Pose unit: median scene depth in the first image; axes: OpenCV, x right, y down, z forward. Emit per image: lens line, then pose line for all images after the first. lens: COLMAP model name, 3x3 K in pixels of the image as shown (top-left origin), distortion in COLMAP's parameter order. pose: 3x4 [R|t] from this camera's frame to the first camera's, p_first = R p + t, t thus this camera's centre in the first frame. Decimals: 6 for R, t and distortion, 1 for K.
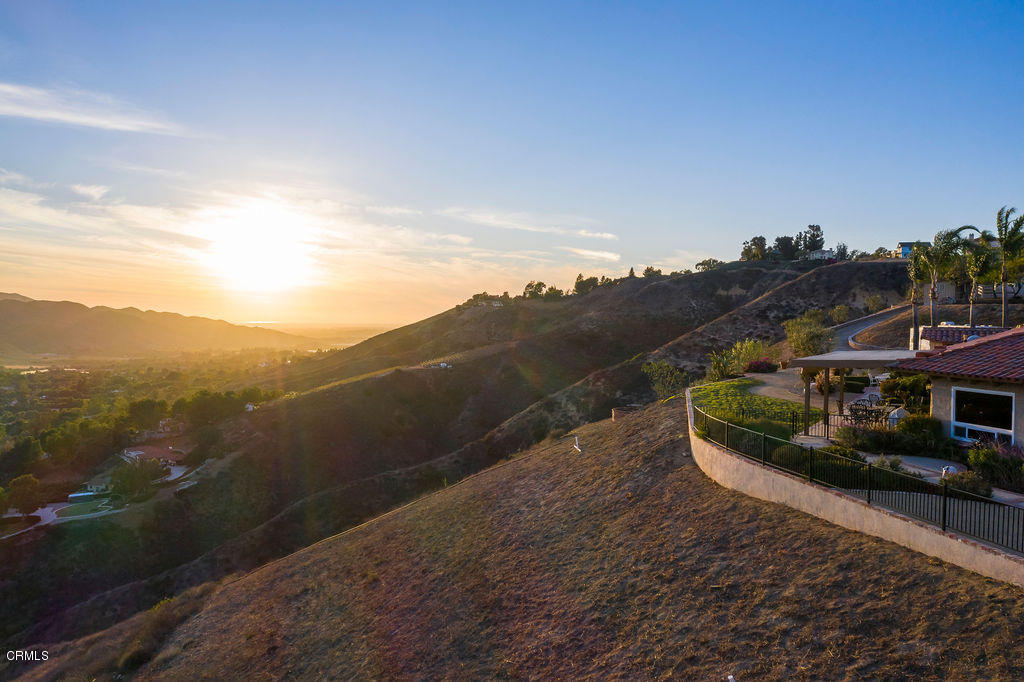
lens RADIAL K [[793.3, 0, 510.3], [0, 793.3, 343.8], [0, 0, 1]] dist [-0.014314, 0.004774]
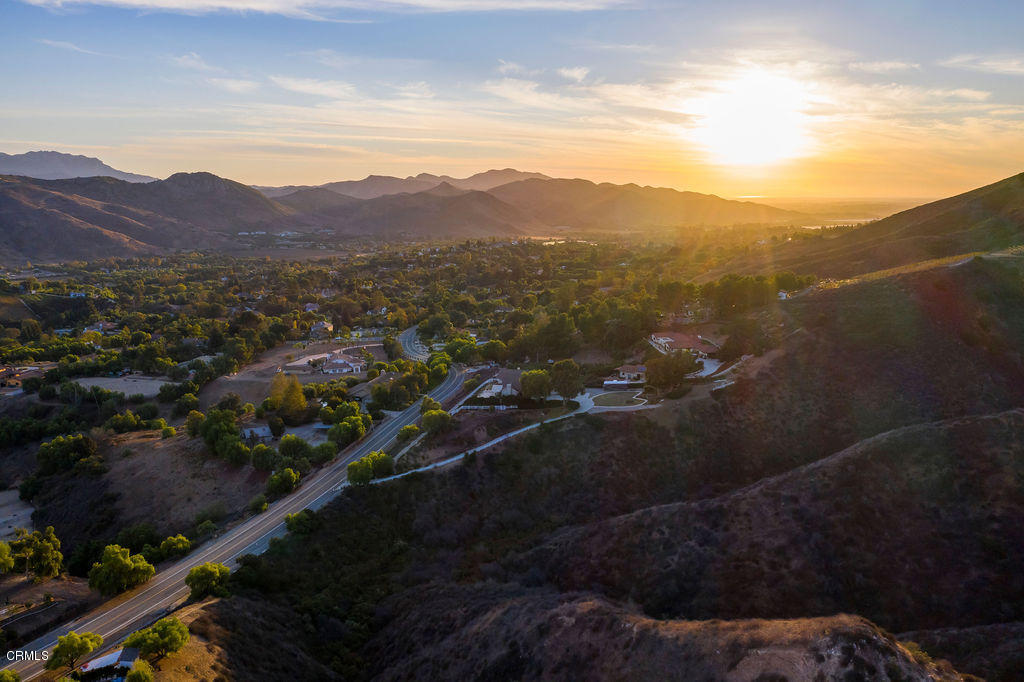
lens RADIAL K [[793.3, 0, 498.4], [0, 793.3, 350.7], [0, 0, 1]] dist [-0.014314, 0.004774]
pose [[0.821008, 0.100513, -0.561998, -0.124659], [-0.007009, 0.986081, 0.166120, -0.002786], [0.570873, -0.132446, 0.810285, 0.151054]]
